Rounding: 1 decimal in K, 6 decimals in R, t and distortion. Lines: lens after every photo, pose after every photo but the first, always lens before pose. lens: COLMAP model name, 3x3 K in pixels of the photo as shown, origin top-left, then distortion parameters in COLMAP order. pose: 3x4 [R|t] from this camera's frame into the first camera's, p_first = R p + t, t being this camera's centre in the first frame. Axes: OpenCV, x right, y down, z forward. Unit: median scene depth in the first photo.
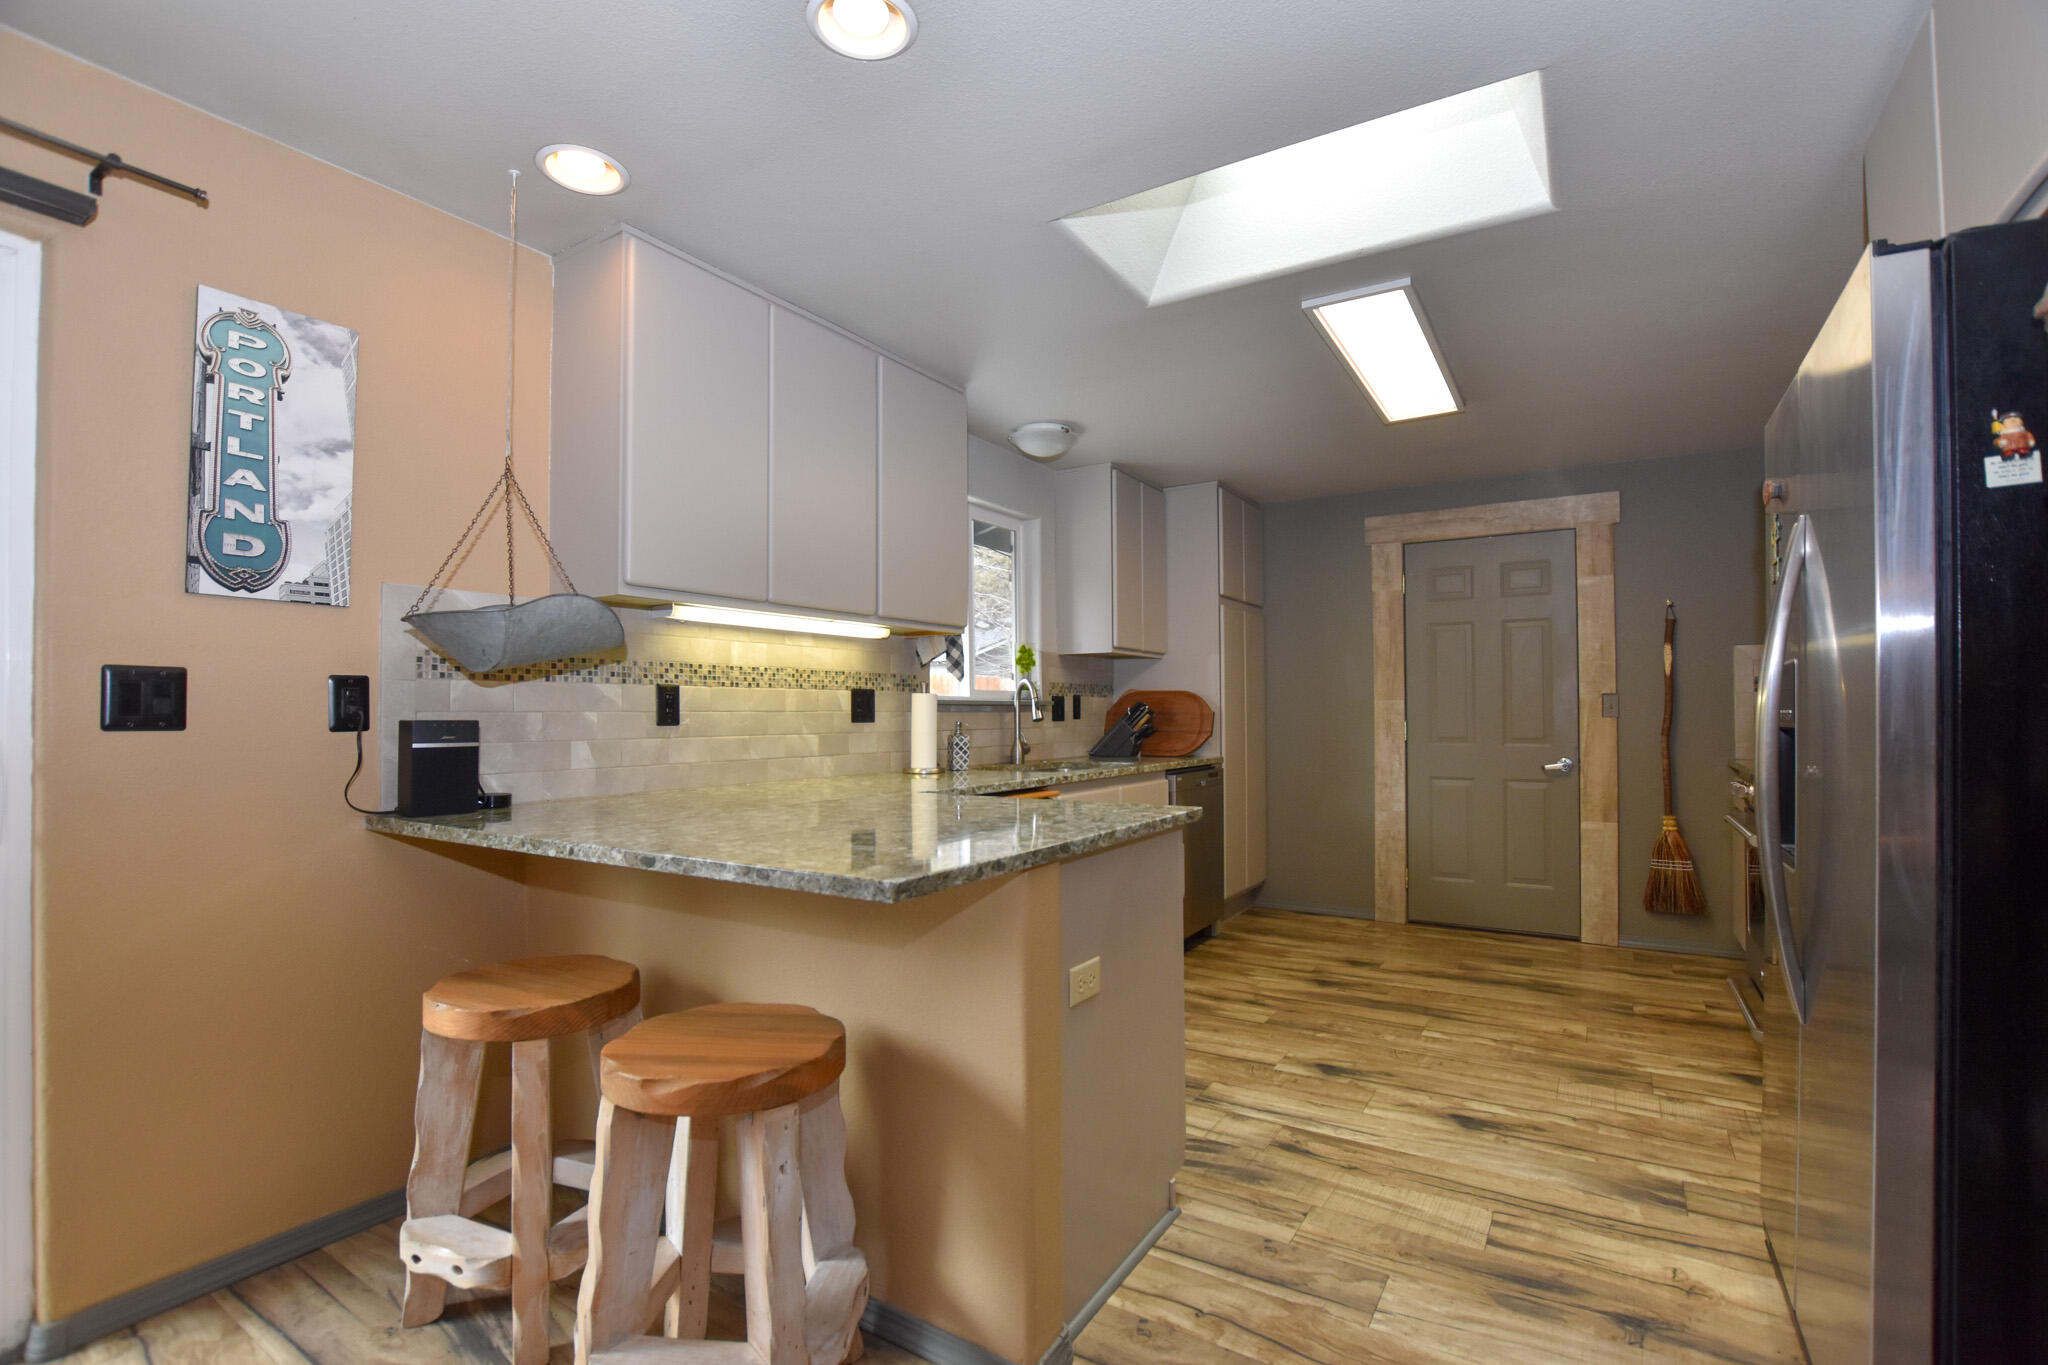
lens RADIAL K [[904.2, 0, 1023.8], [0, 904.2, 700.1], [0, 0, 1]] dist [-0.030374, 0.003049]
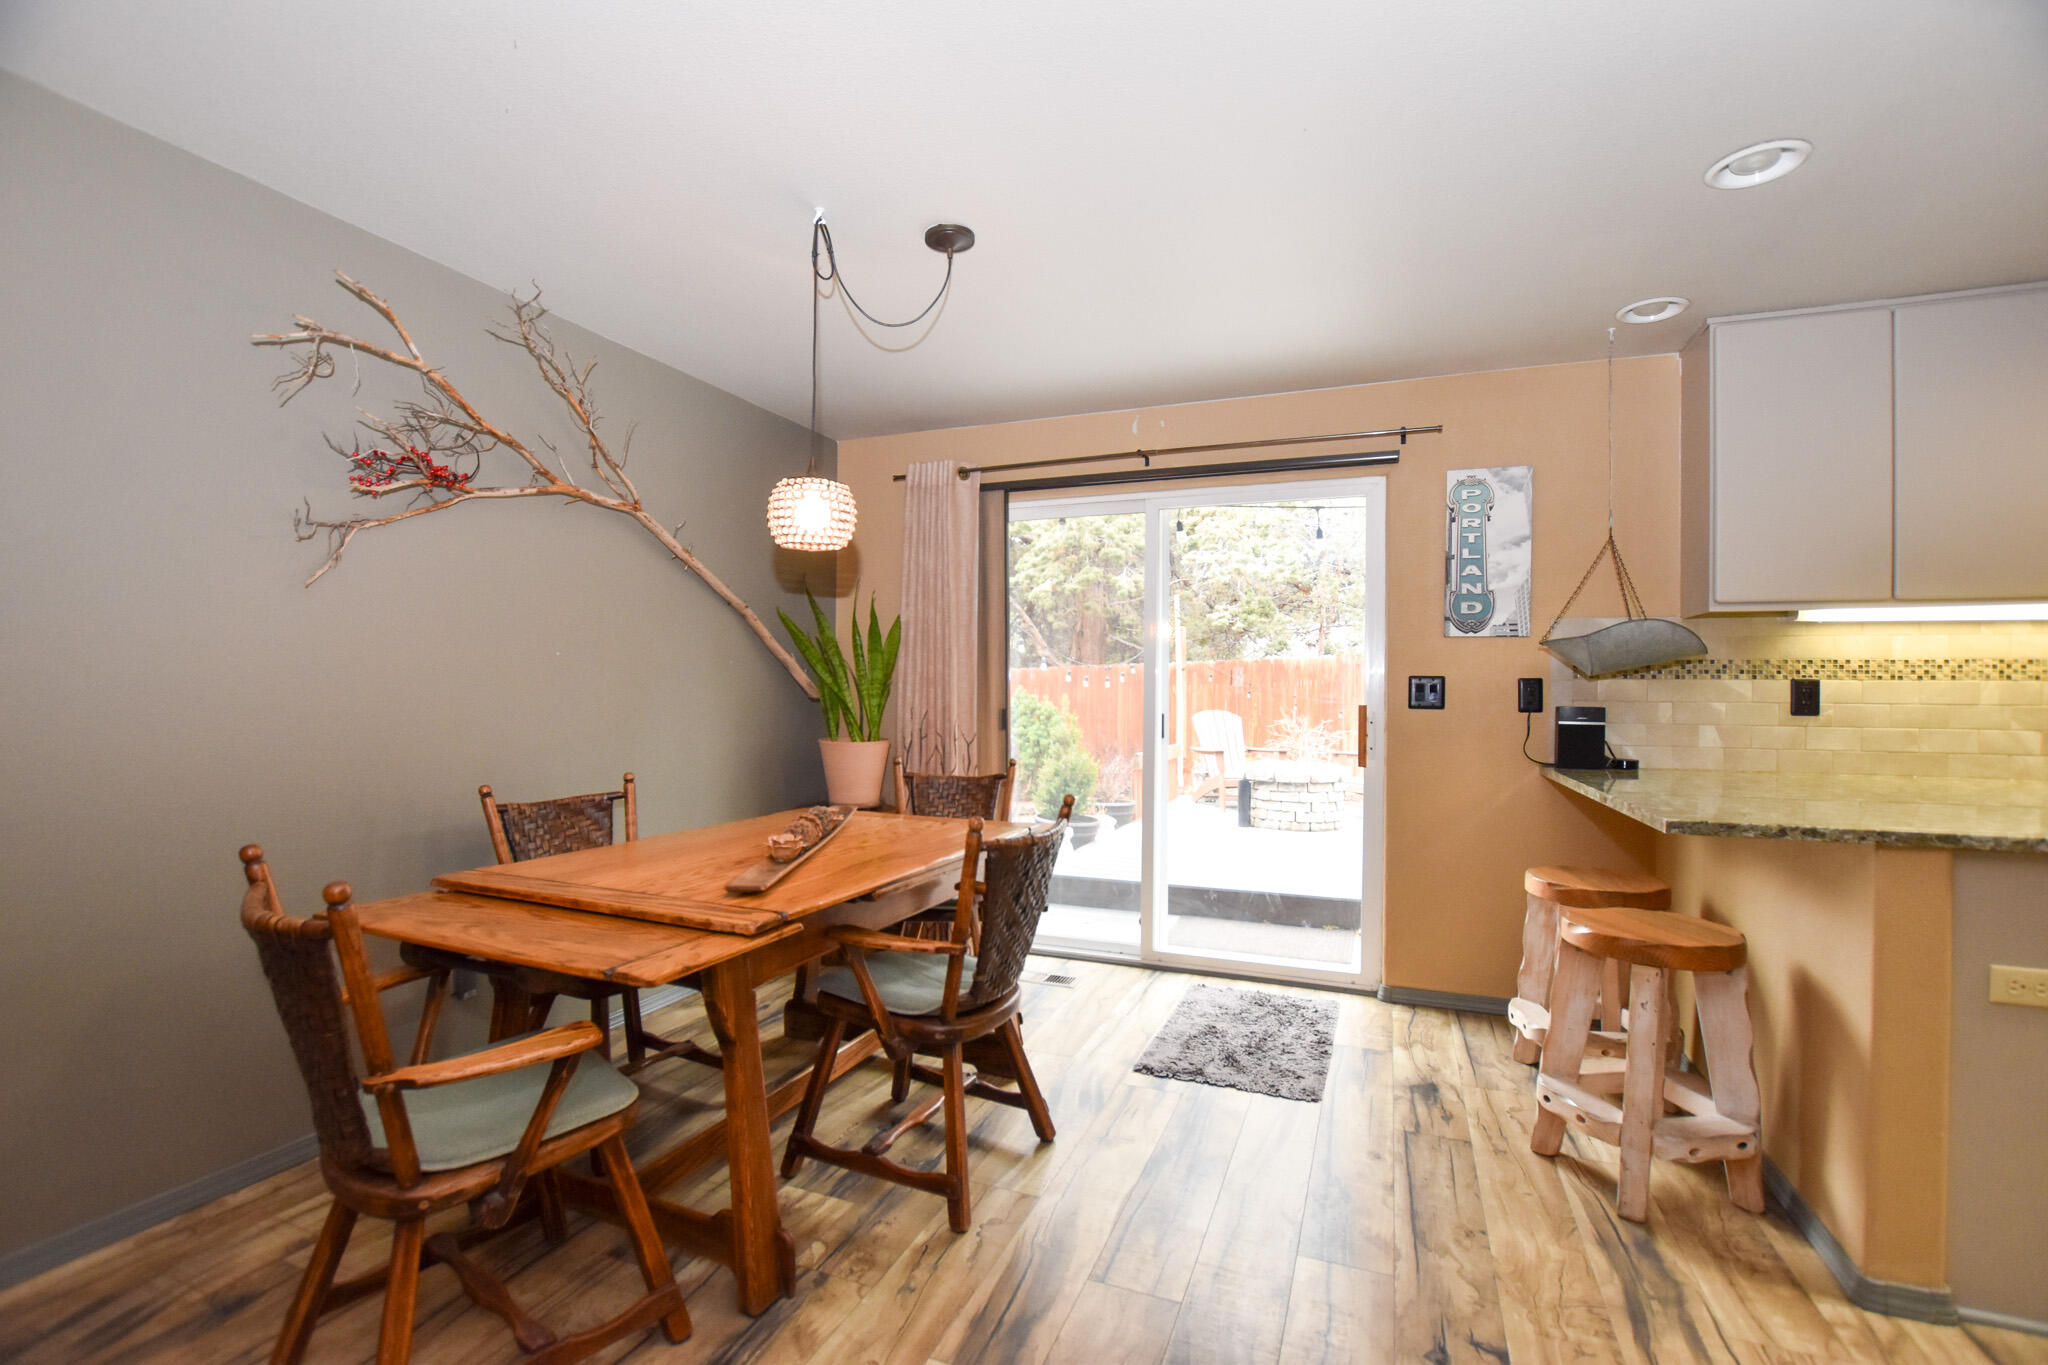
lens RADIAL K [[904.2, 0, 1031.6], [0, 904.2, 689.7], [0, 0, 1]] dist [-0.030374, 0.003049]
pose [[0.192452, 0.005225, -0.981293, 0.527603], [0.004579, 0.999970, 0.006223, -0.016391], [0.981296, -0.005691, 0.192422, -0.166026]]
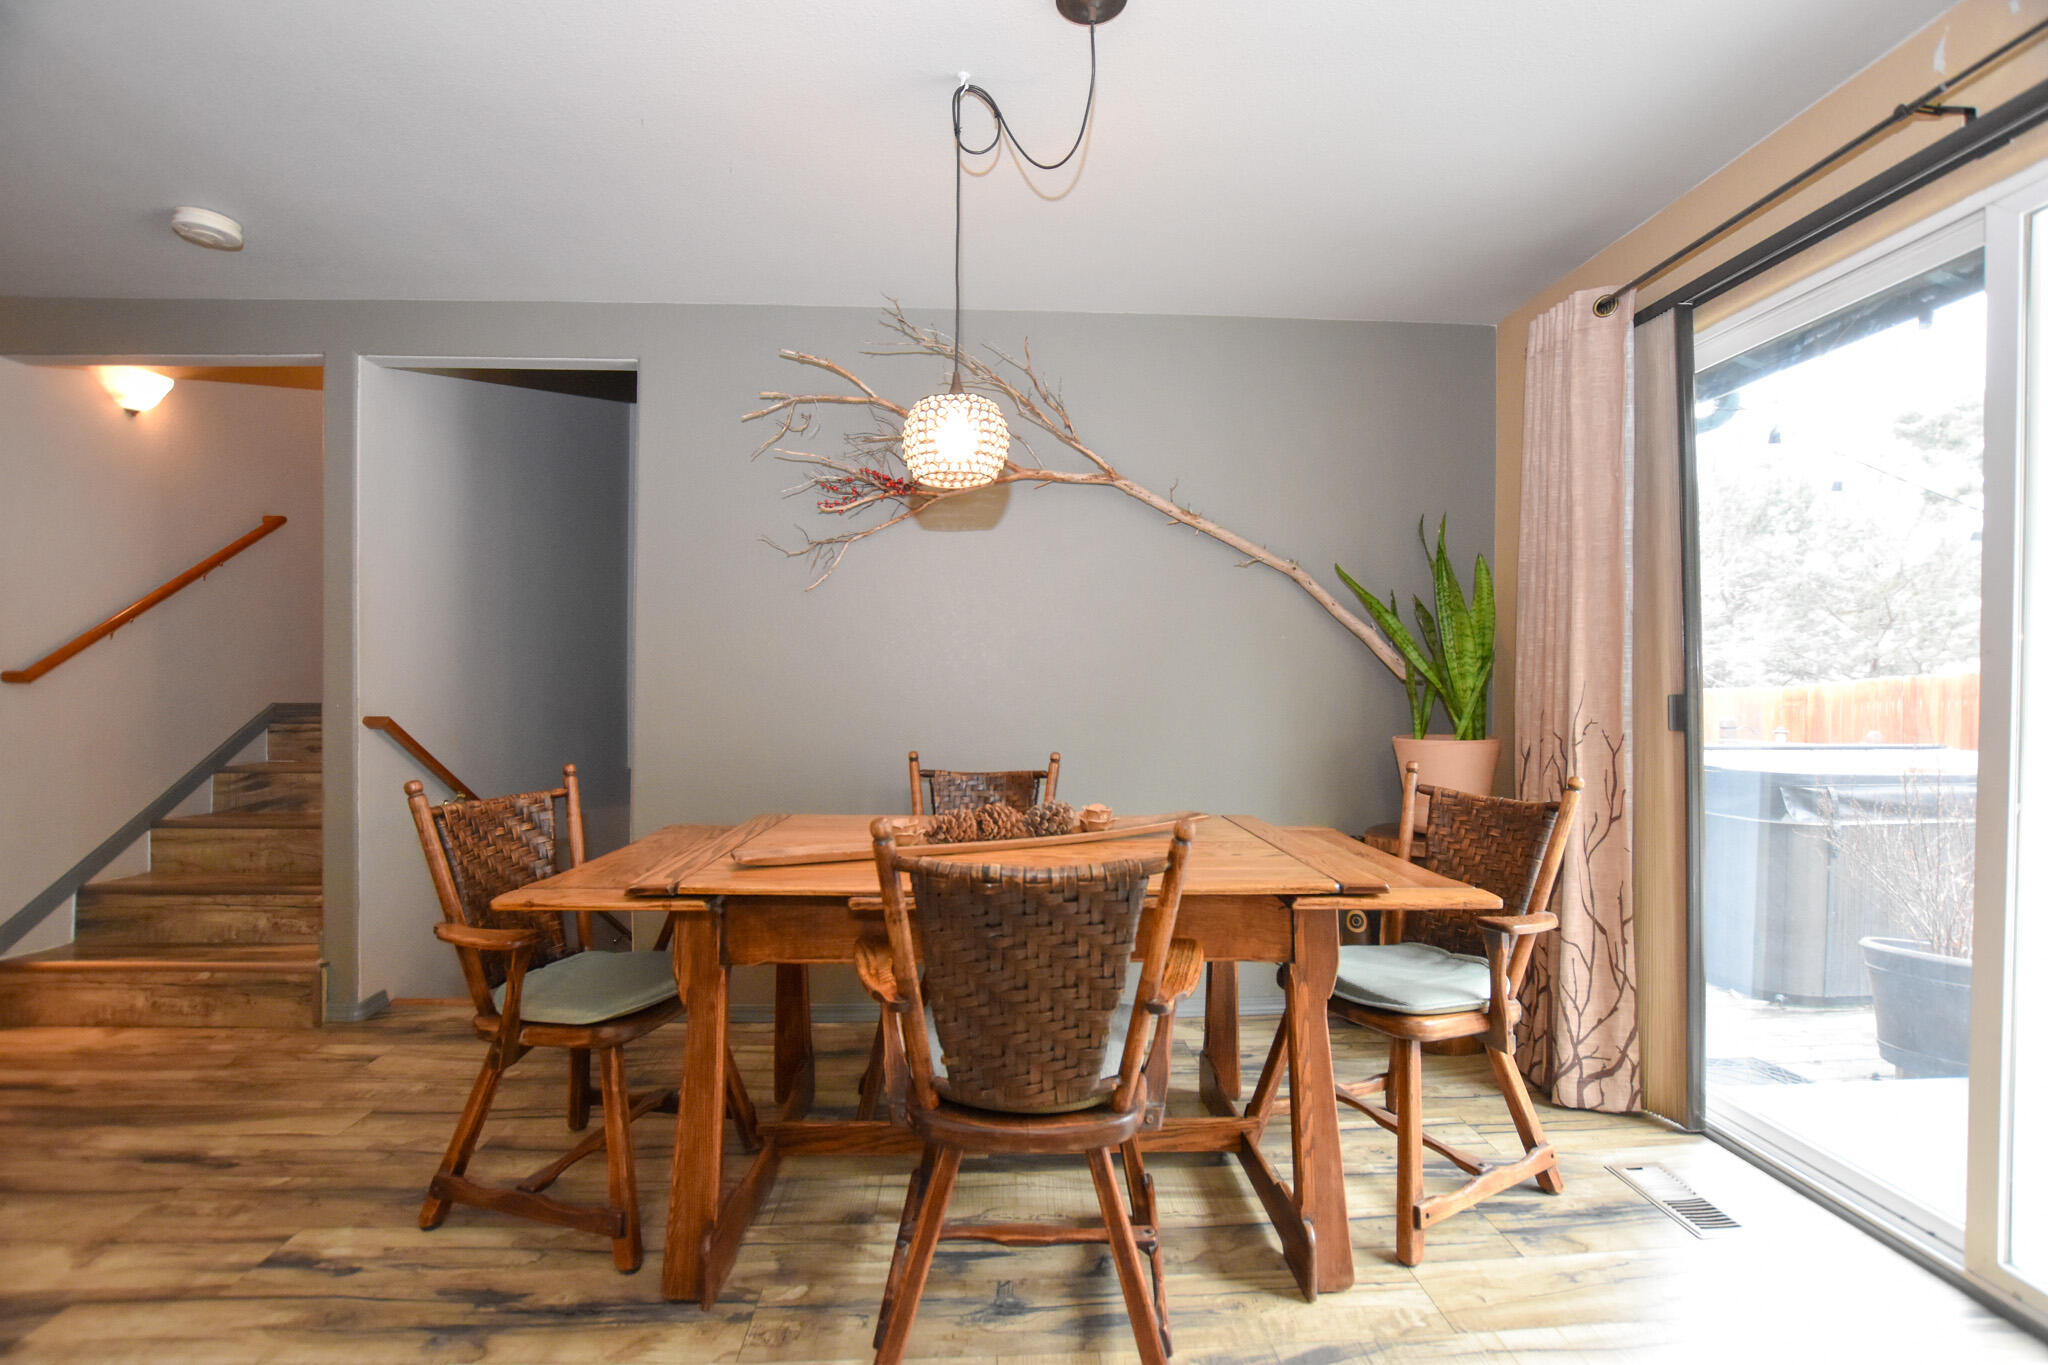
lens RADIAL K [[904.2, 0, 1015.0], [0, 904.2, 692.9], [0, 0, 1]] dist [-0.030374, 0.003049]
pose [[-0.811798, 0.001881, -0.583935, 0.012026], [0.006195, 0.999966, -0.005390, 0.025843], [0.583905, -0.007993, -0.811782, 0.413600]]
